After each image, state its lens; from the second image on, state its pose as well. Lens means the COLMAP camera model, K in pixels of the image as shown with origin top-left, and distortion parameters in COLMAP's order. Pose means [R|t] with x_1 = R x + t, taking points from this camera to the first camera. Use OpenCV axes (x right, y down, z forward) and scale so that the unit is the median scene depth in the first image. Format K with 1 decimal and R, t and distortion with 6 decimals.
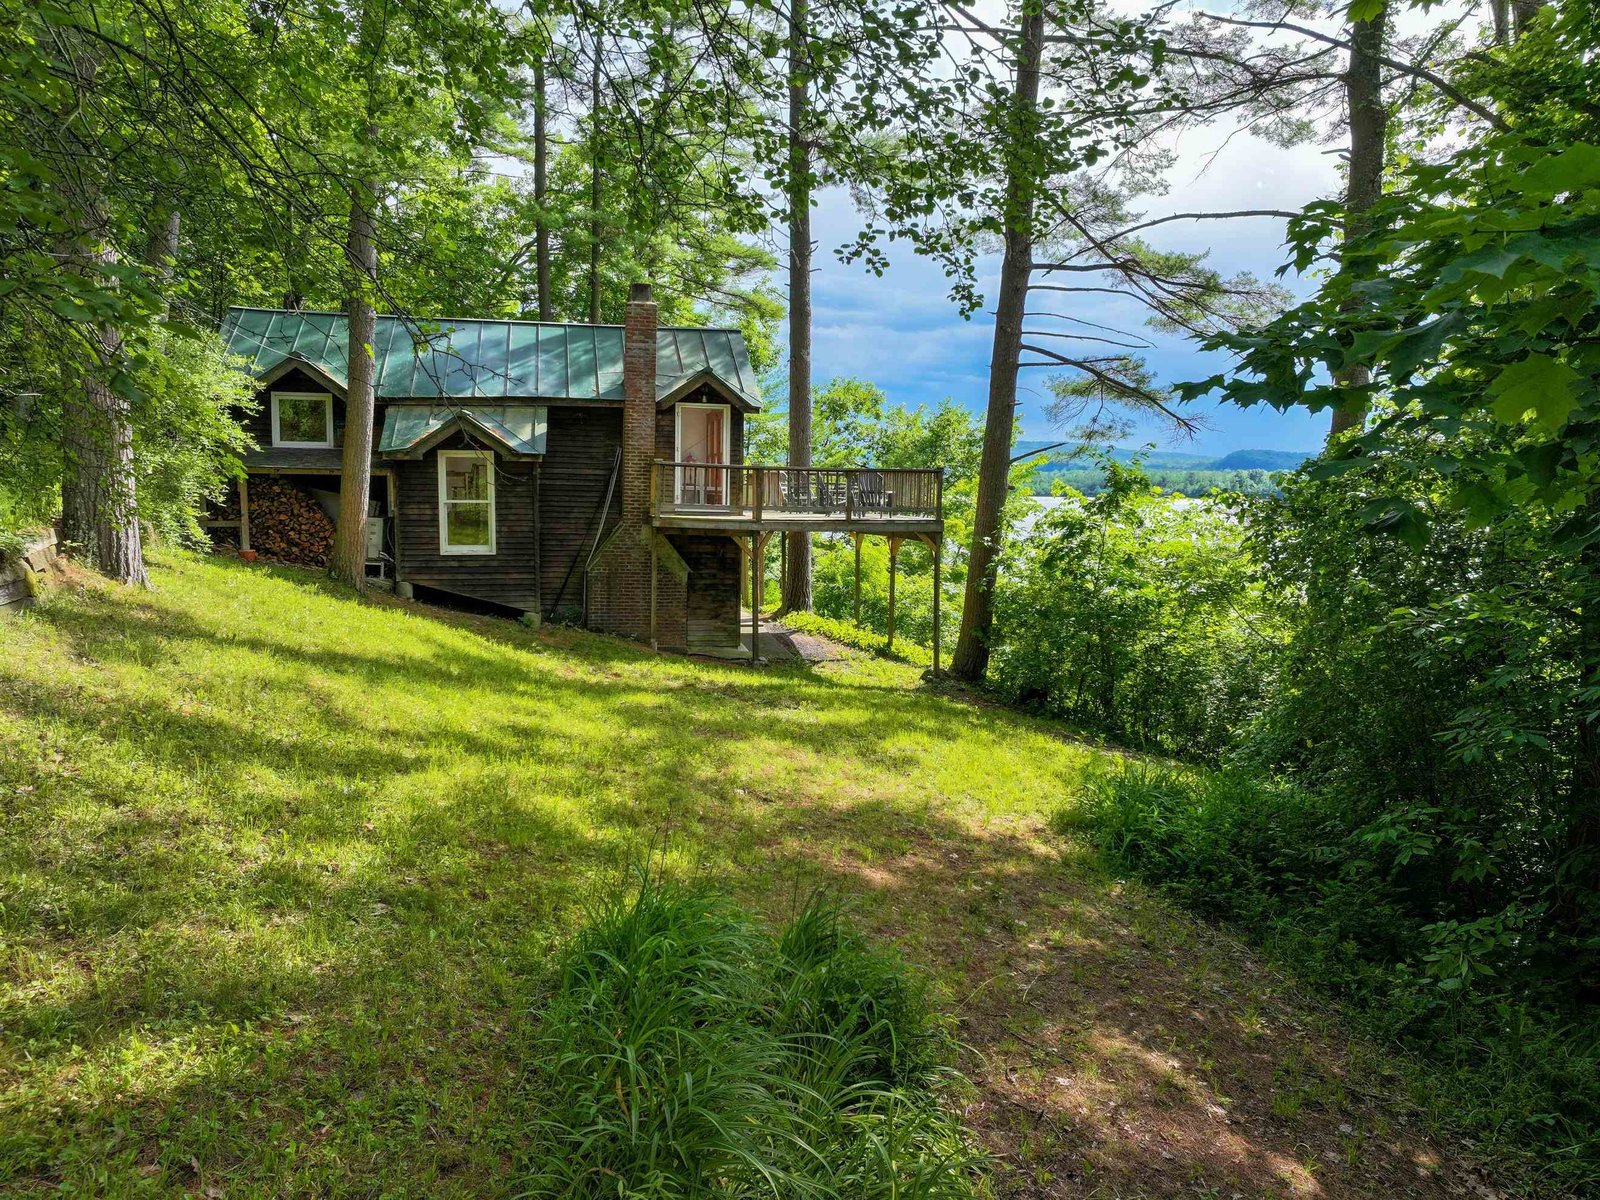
lens RADIAL K [[1128.7, 0, 807.1], [0, 1128.7, 596.2], [0, 0, 1]] dist [-0.003736, 0.017510]
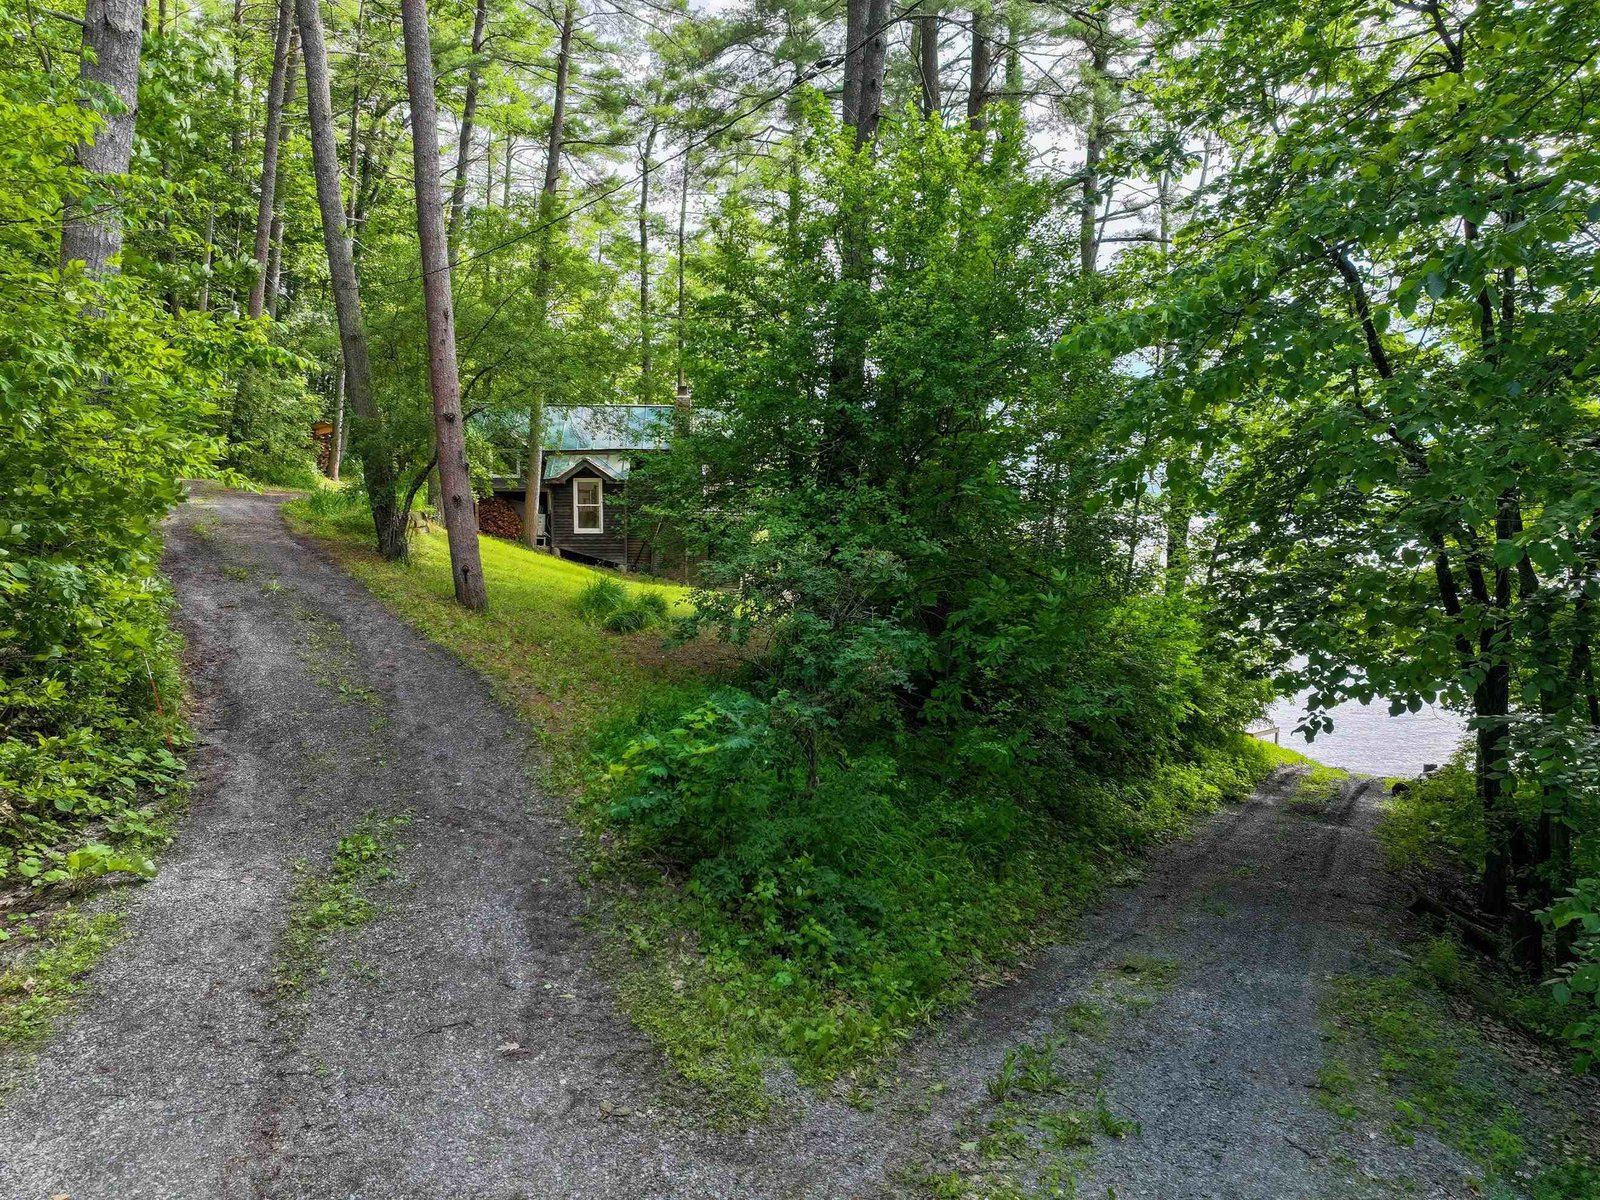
lens RADIAL K [[1128.7, 0, 804.0], [0, 1128.7, 598.7], [0, 0, 1]] dist [-0.003736, 0.017510]
pose [[0.991367, -0.003045, -0.131084, 0.301609], [-0.000077, 0.999717, -0.023804, 0.116891], [0.131120, 0.023609, 0.991085, -0.814179]]
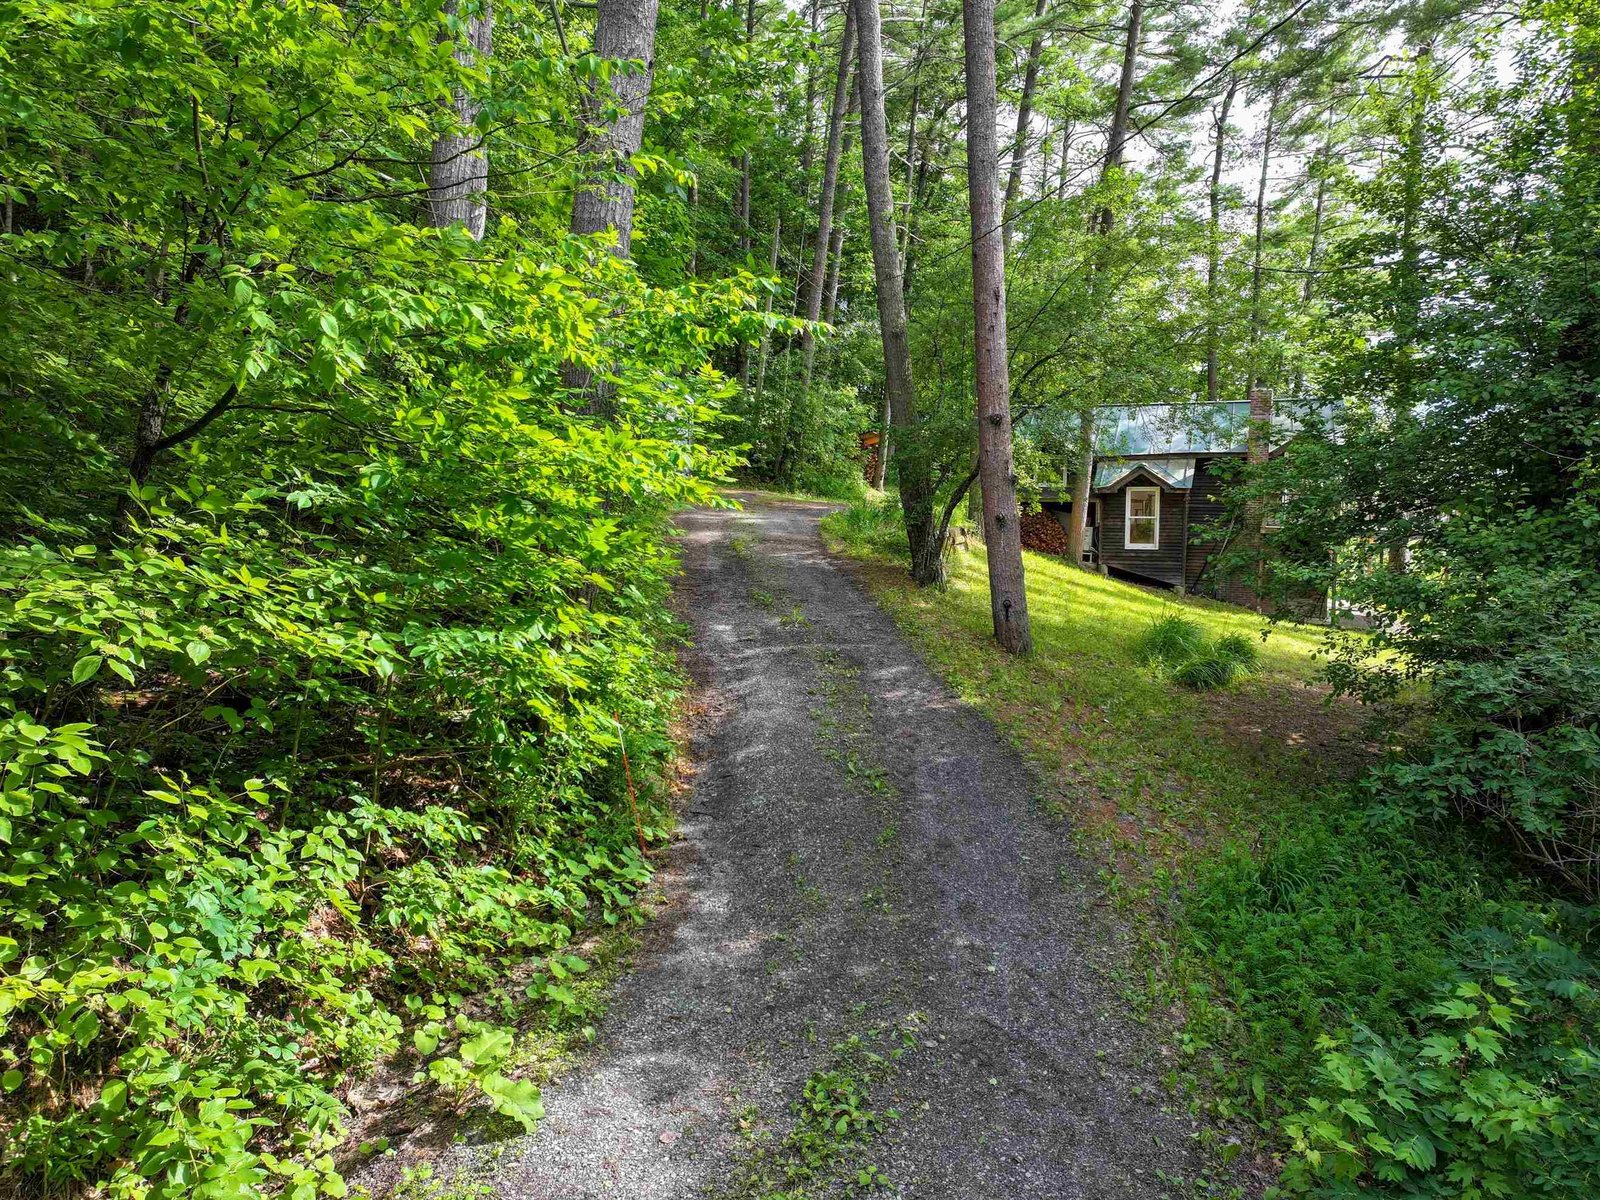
lens RADIAL K [[1128.7, 0, 806.6], [0, 1128.7, 602.5], [0, 0, 1]] dist [-0.003736, 0.017510]
pose [[0.828380, 0.033868, -0.559141, 0.222650], [-0.049818, 0.998670, -0.013316, 0.088093], [0.557946, 0.038886, 0.828966, -0.649074]]
